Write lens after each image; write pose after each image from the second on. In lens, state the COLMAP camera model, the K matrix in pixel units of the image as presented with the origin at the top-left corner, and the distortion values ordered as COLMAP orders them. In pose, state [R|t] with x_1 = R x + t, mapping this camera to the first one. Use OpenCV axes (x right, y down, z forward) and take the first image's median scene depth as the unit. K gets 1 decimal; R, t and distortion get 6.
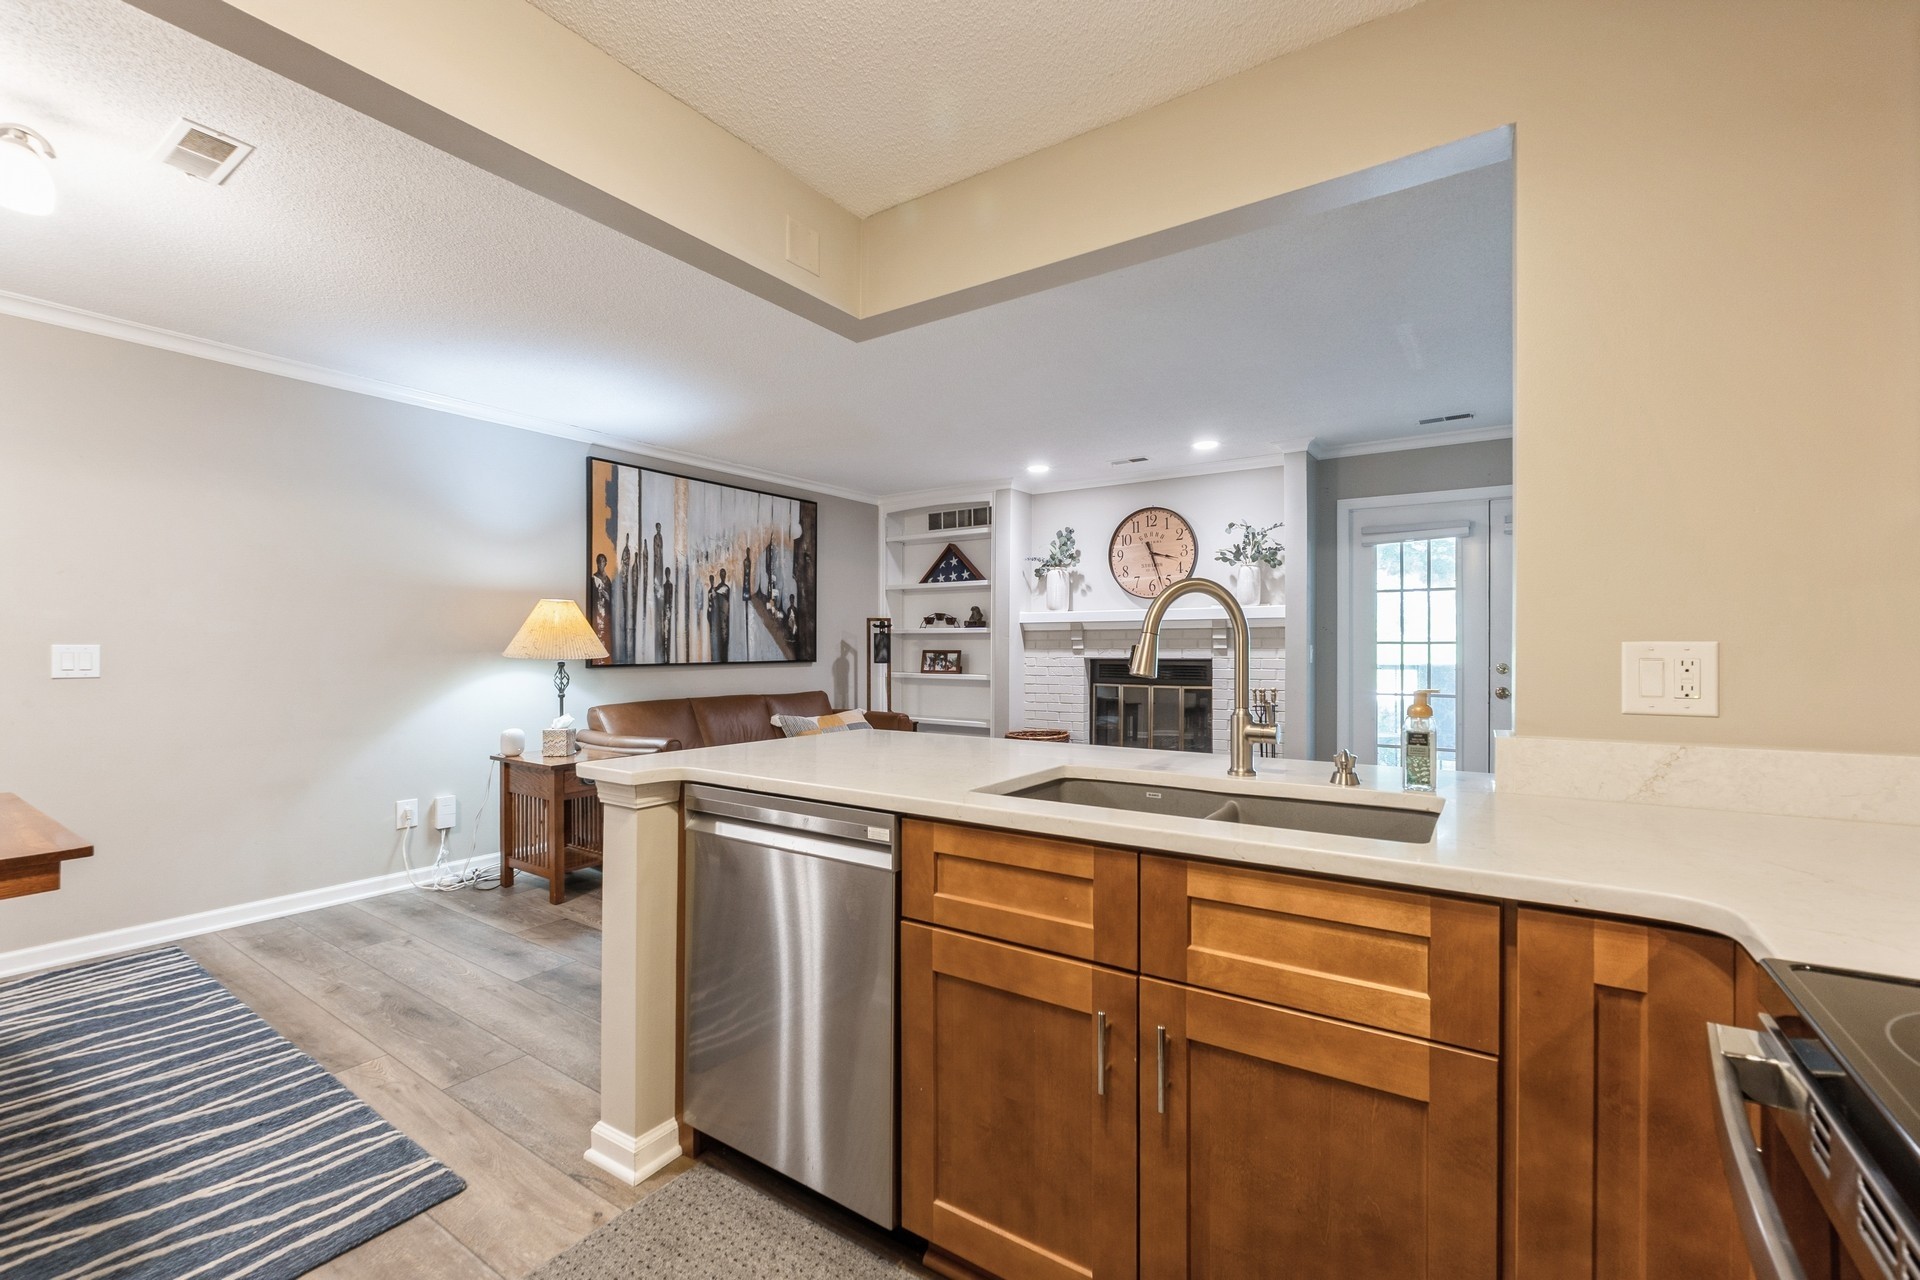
lens RADIAL K [[803.3, 0, 948.2], [0, 803.3, 649.5], [0, 0, 1]] dist [-0.003492, -0.000513]
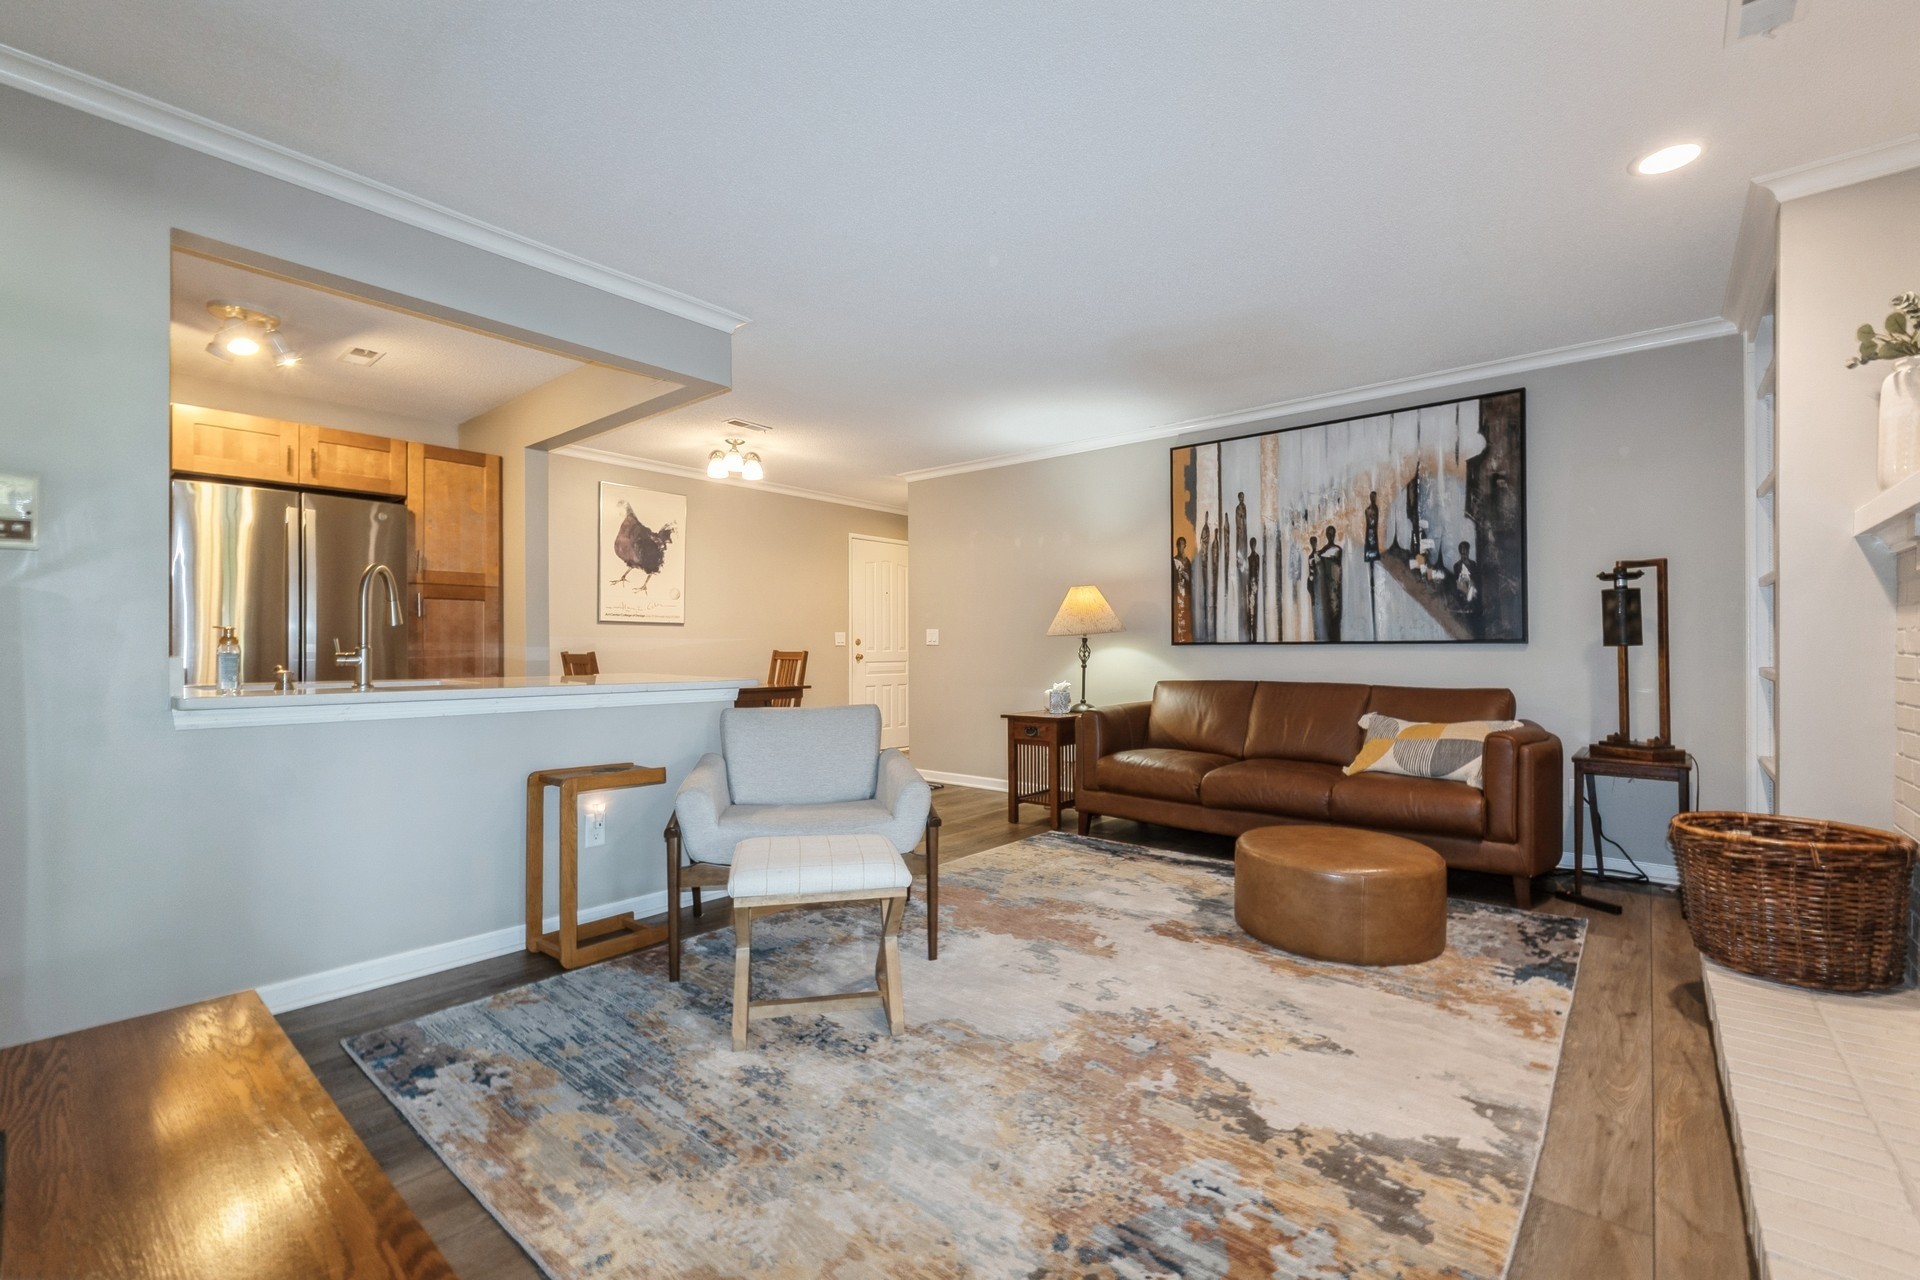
lens RADIAL K [[810.8, 0, 977.0], [0, 810.8, 644.5], [0, 0, 1]] dist [-0.002347, 0.000185]
pose [[-0.067950, -0.003206, -0.997684, 0.590623], [-0.002836, 0.999991, -0.003020, 0.023390], [0.997685, 0.002624, -0.067959, 0.742129]]
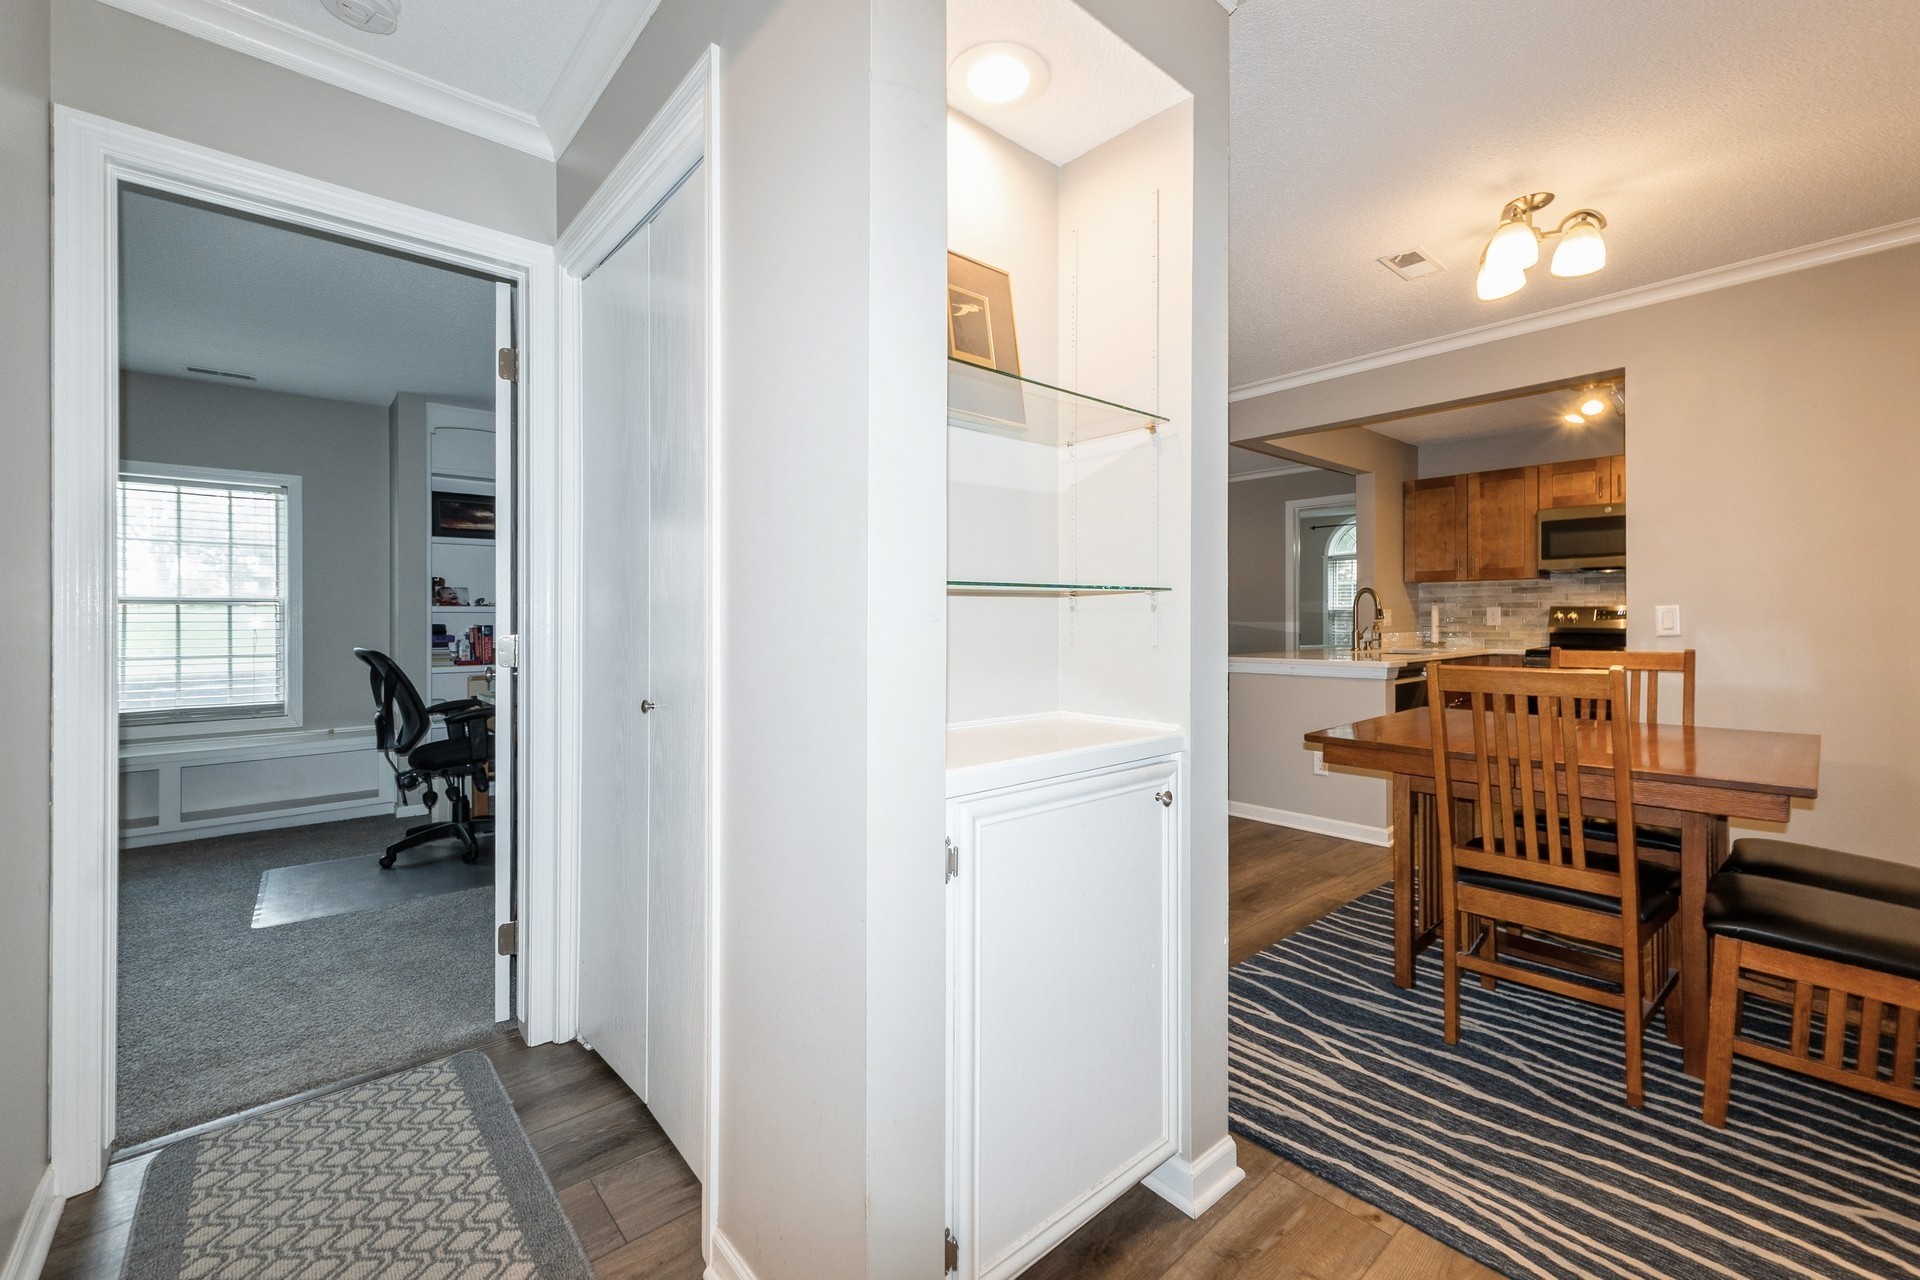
lens RADIAL K [[818.9, 0, 963.7], [0, 818.9, 613.7], [0, 0, 1]] dist [0.013522, 0.000072]
pose [[0.229735, 0.001594, 0.973252, -1.018129], [0.005267, 0.999982, -0.002881, 0.004037], [-0.973239, 0.005788, 0.229723, 0.571989]]
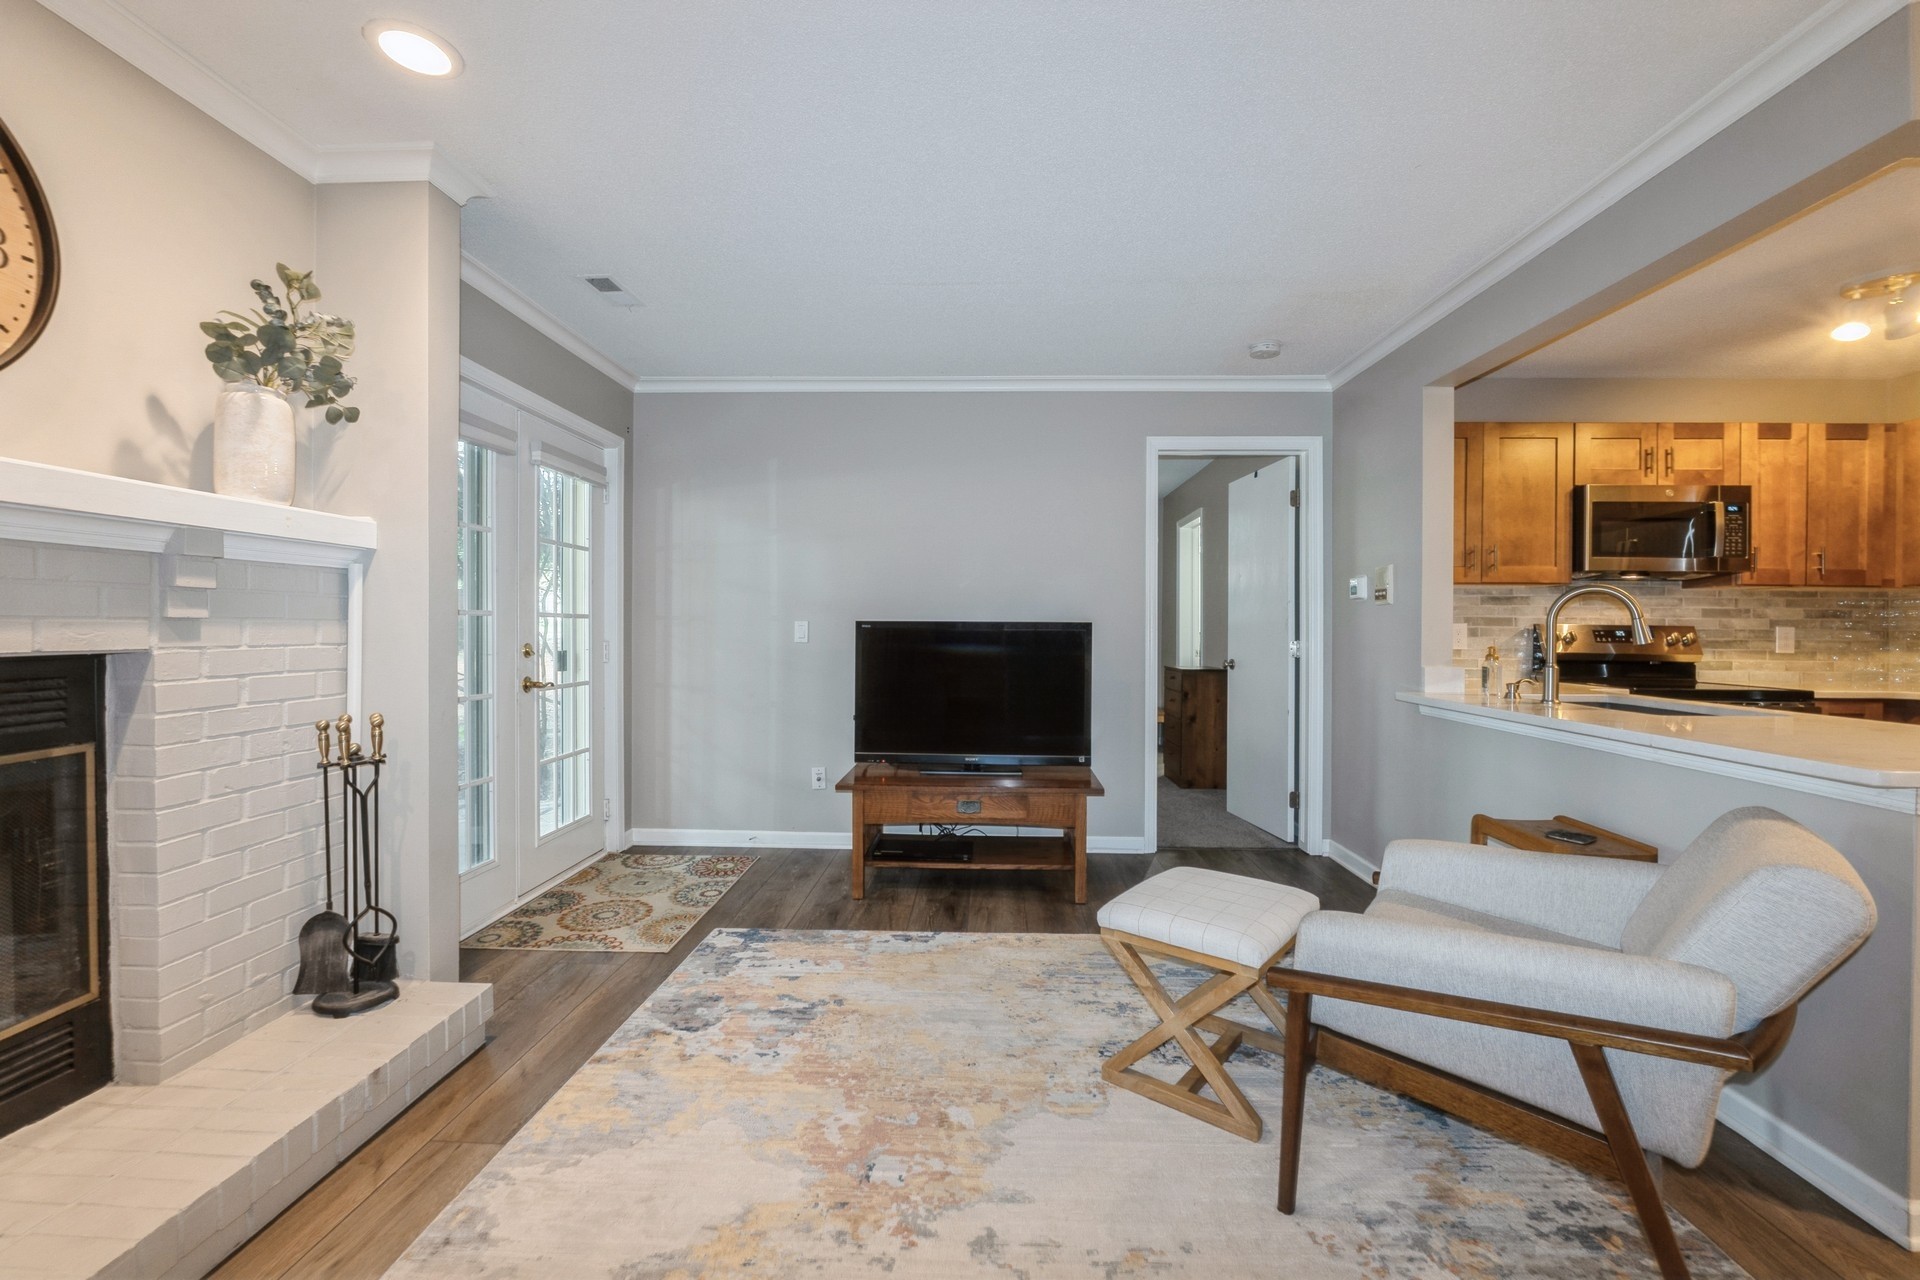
lens RADIAL K [[788.0, 0, 951.2], [0, 788.0, 630.0], [0, 0, 1]] dist [0.001545, 0.000344]
pose [[-0.548010, -0.008349, 0.836430, -0.105556], [-0.006338, 0.999963, 0.005829, 0.000469], [-0.836448, -0.002107, -0.548043, 0.952095]]
